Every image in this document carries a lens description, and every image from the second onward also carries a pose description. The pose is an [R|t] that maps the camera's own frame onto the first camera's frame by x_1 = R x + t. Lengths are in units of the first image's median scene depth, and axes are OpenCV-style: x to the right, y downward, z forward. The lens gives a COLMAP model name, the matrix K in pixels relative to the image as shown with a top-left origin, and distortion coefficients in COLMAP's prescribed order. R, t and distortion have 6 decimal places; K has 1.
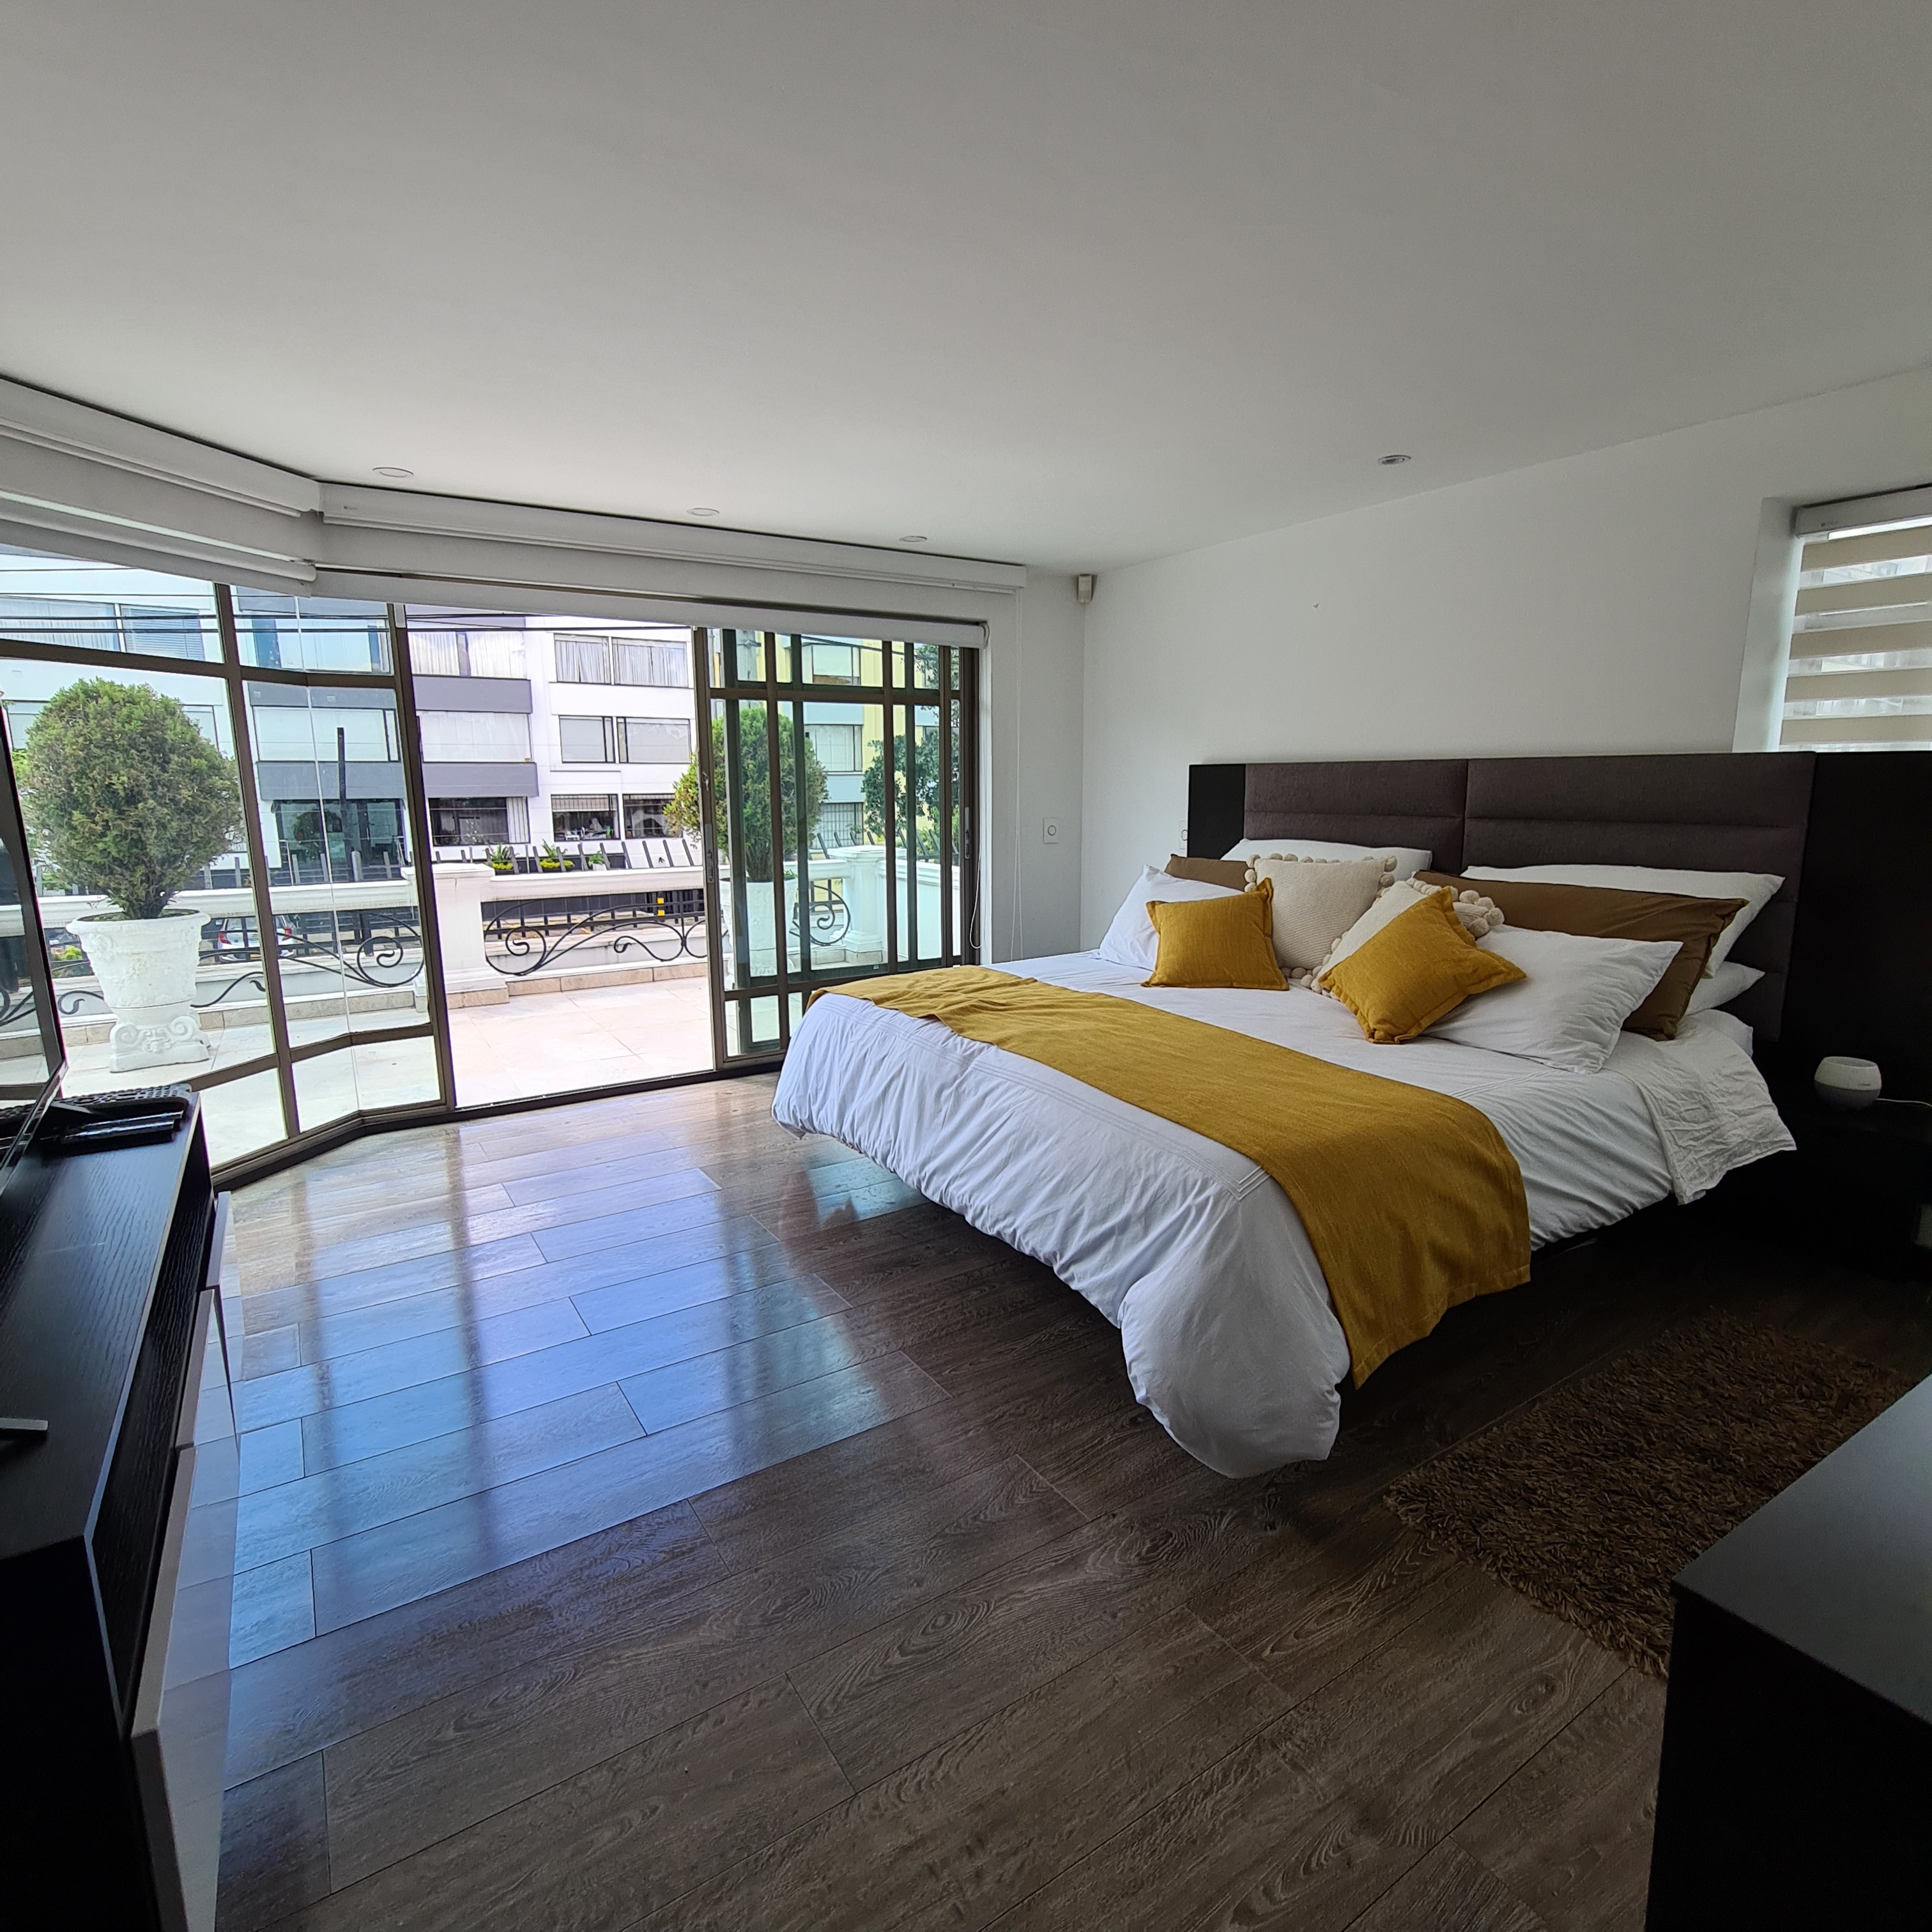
lens RADIAL K [[1057.0, 0, 963.7], [0, 1057.0, 959.6], [0, 0, 1]] dist [-0.004963, 0.002352]
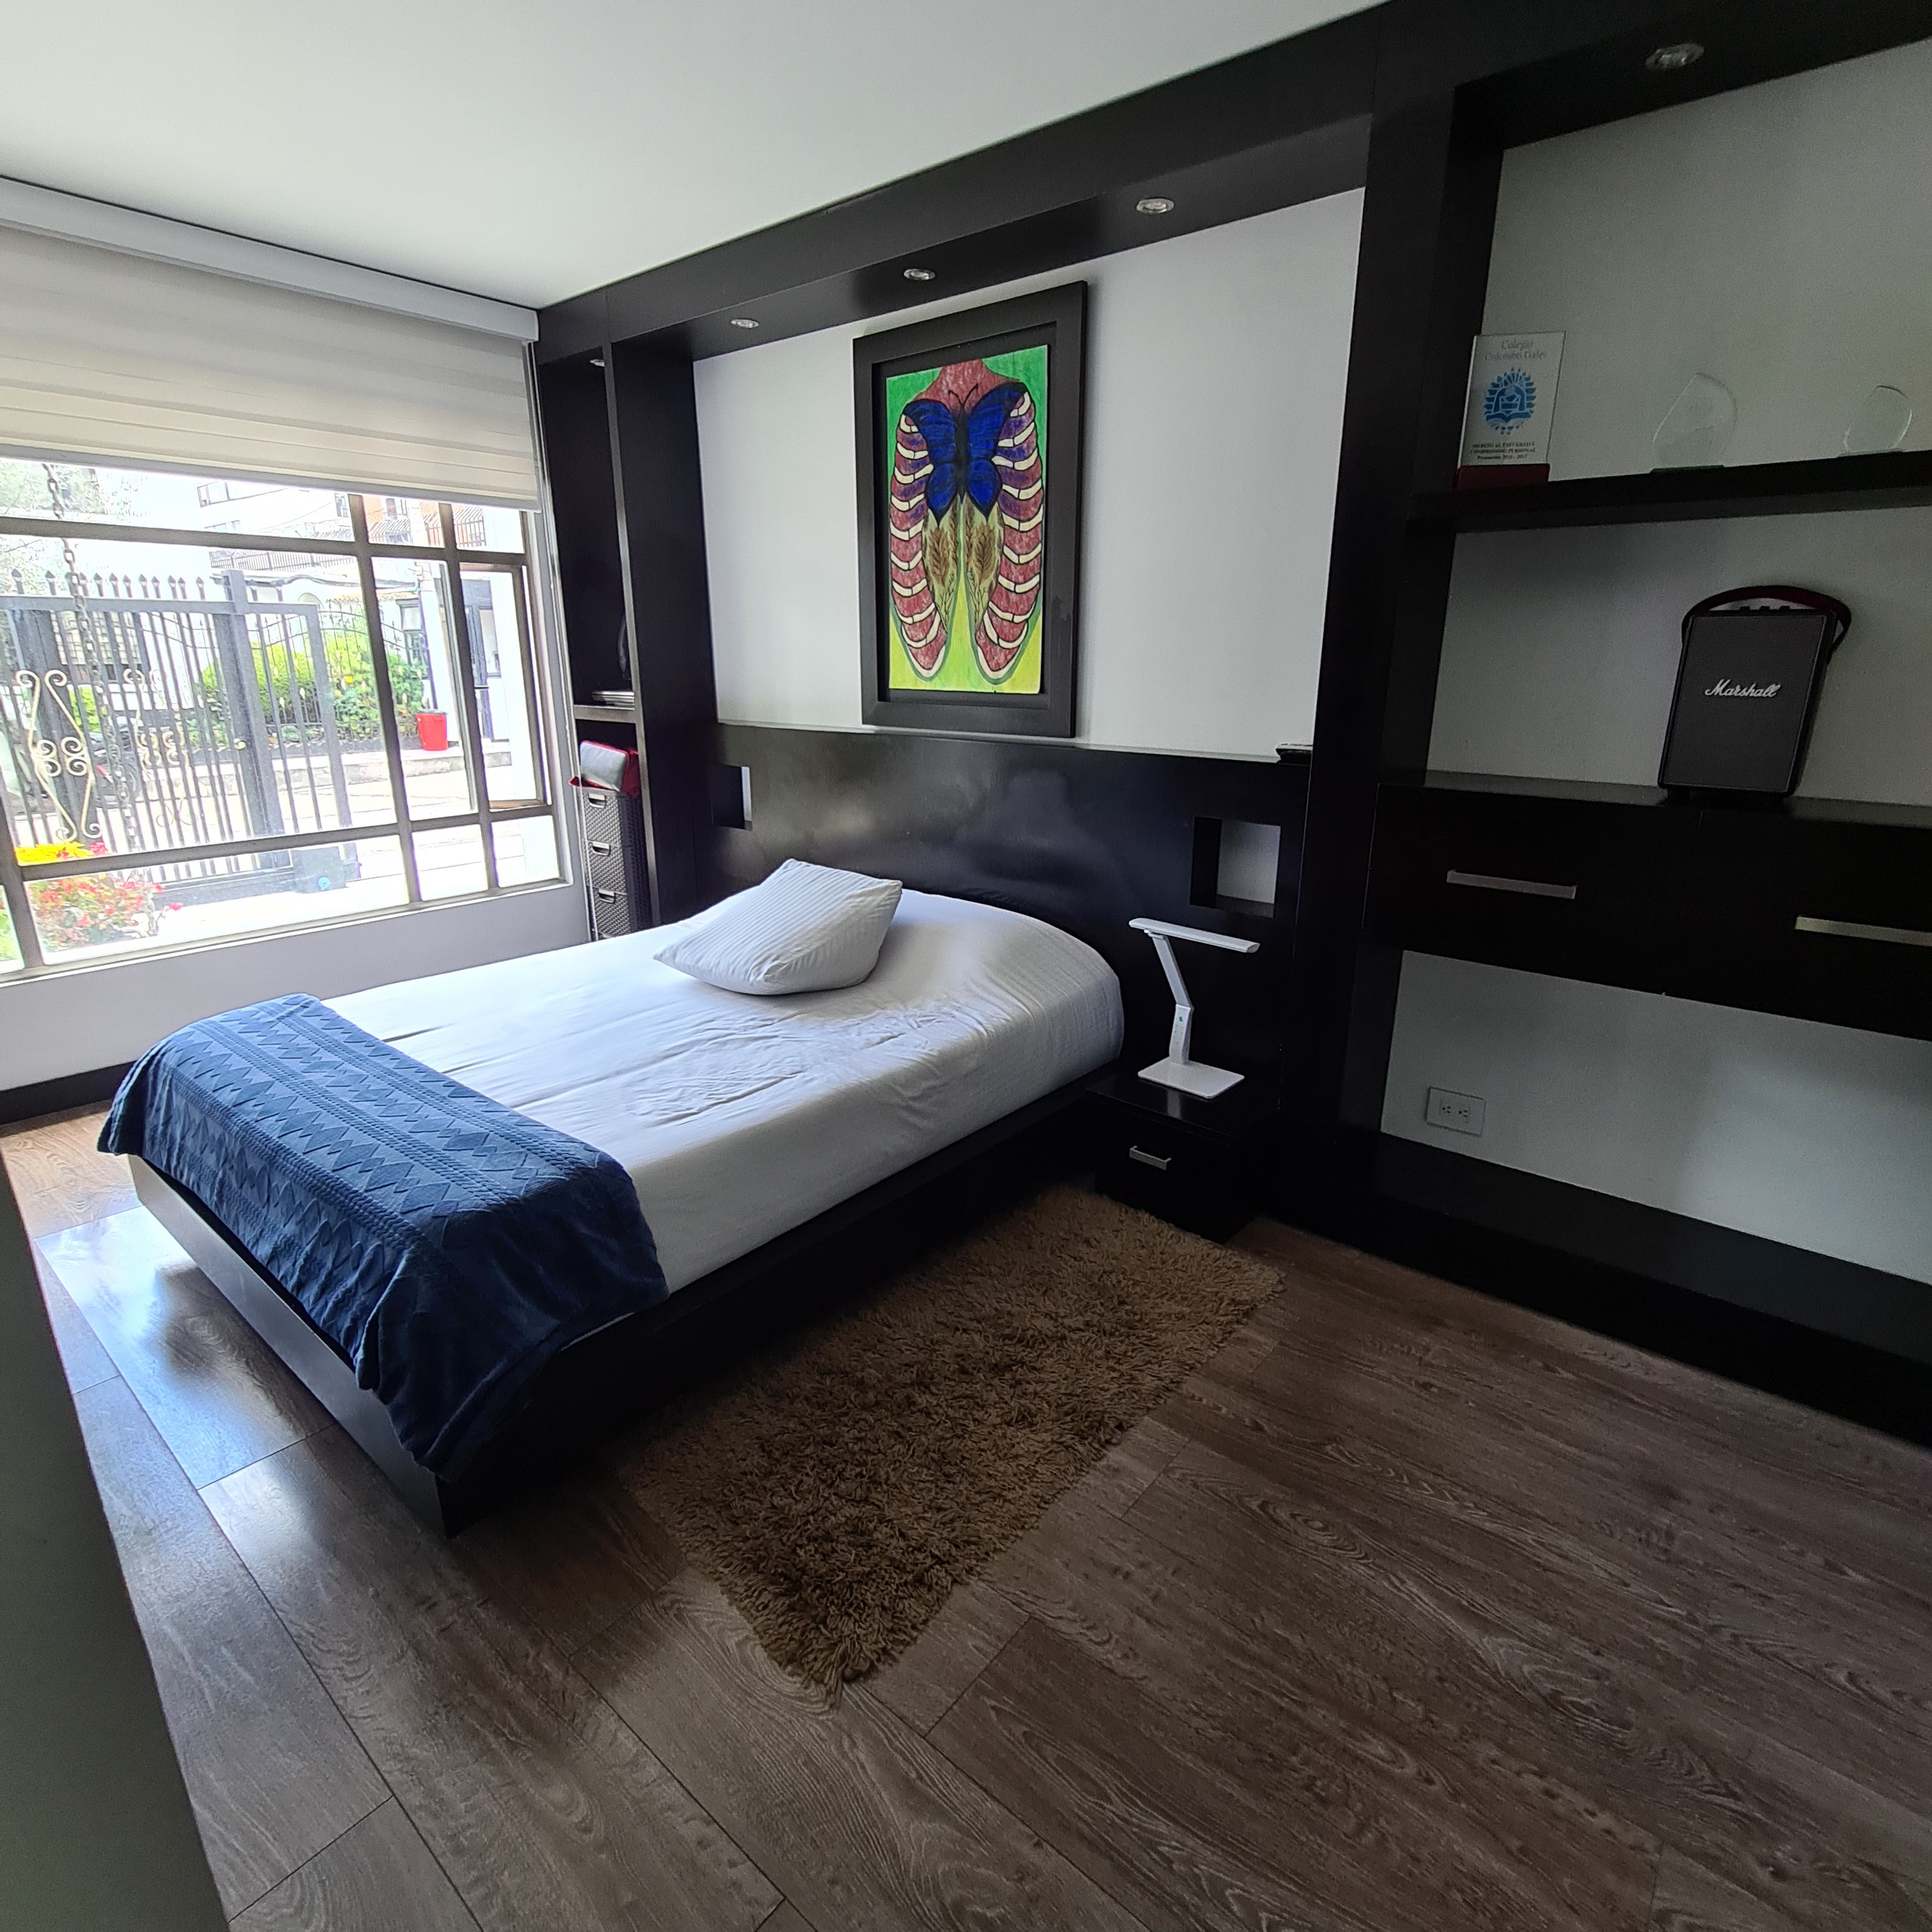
lens RADIAL K [[1057.0, 0, 959.3], [0, 1057.0, 965.8], [0, 0, 1]] dist [-0.004963, 0.002352]
pose [[0.301714, 0.287818, -0.908917, 0.748512], [-0.171782, 0.954153, 0.245119, -0.164914], [0.937795, 0.082180, 0.337323, 0.952052]]
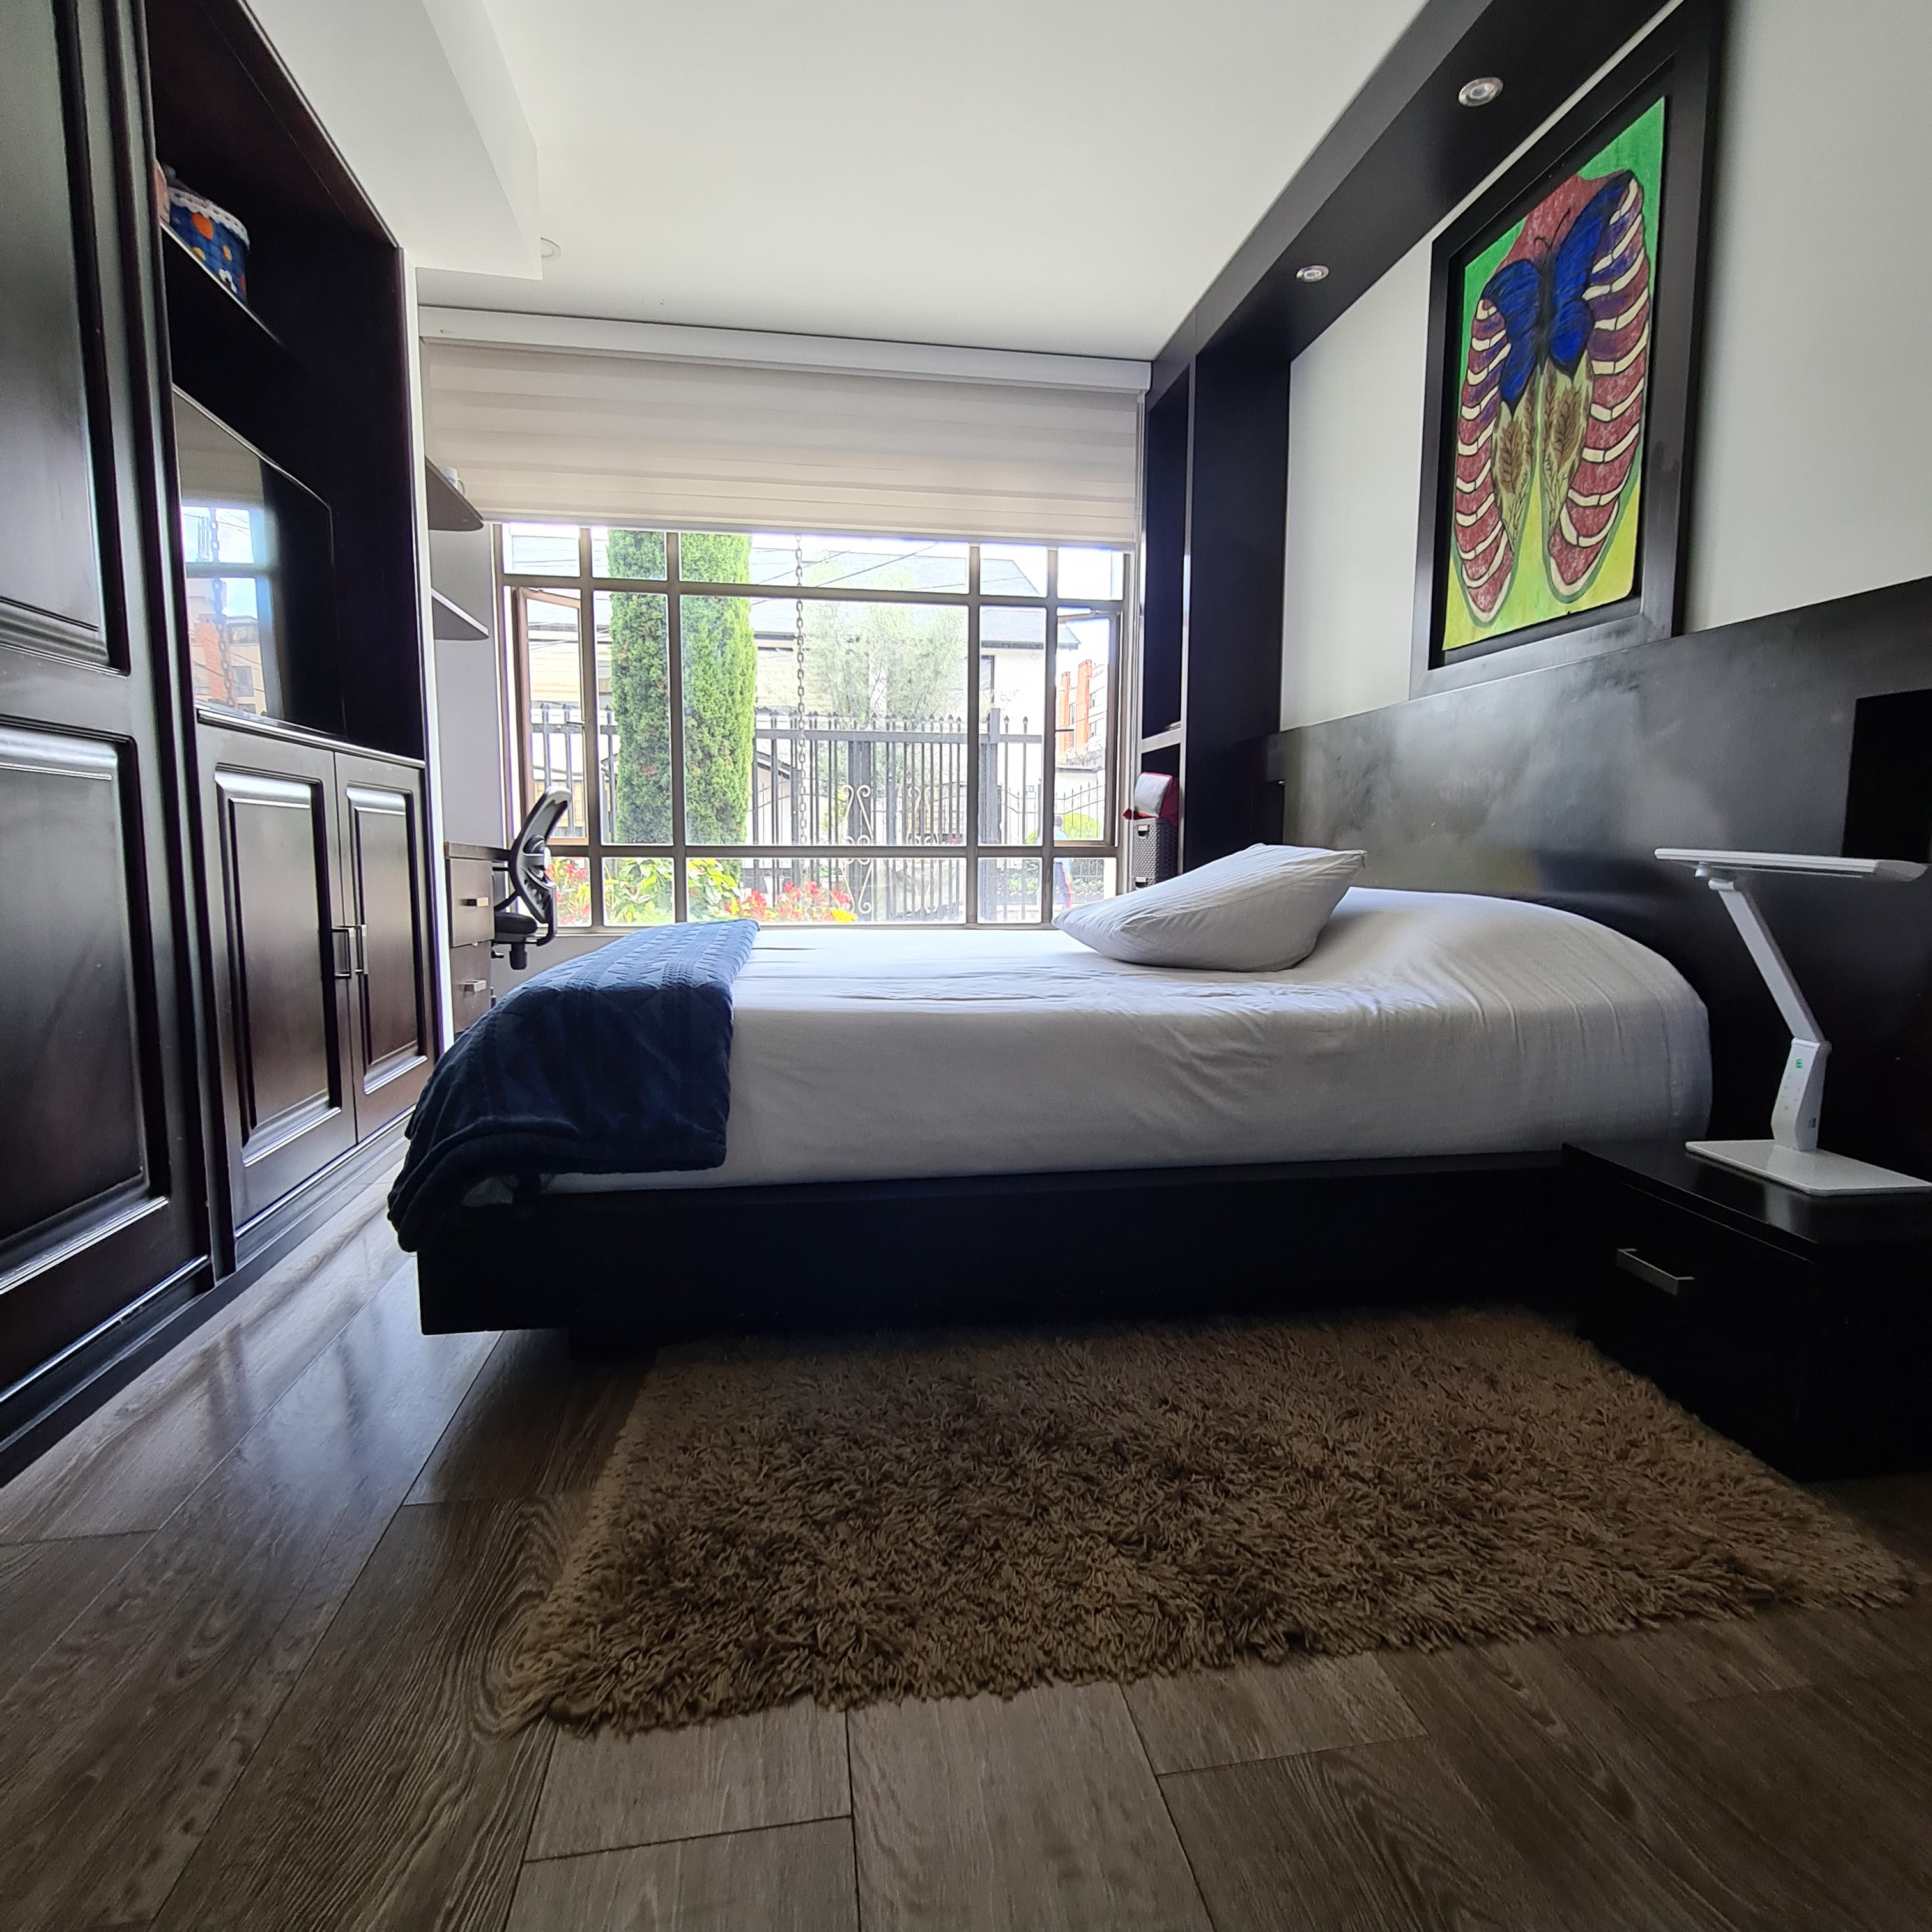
lens RADIAL K [[1057.0, 0, 970.9], [0, 1057.0, 969.5], [0, 0, 1]] dist [-0.004963, 0.002352]
pose [[-0.391313, 0.111389, -0.913491, 0.608702], [-0.159772, 0.969349, 0.186642, -0.022425], [0.906282, 0.218986, -0.361522, 1.222945]]
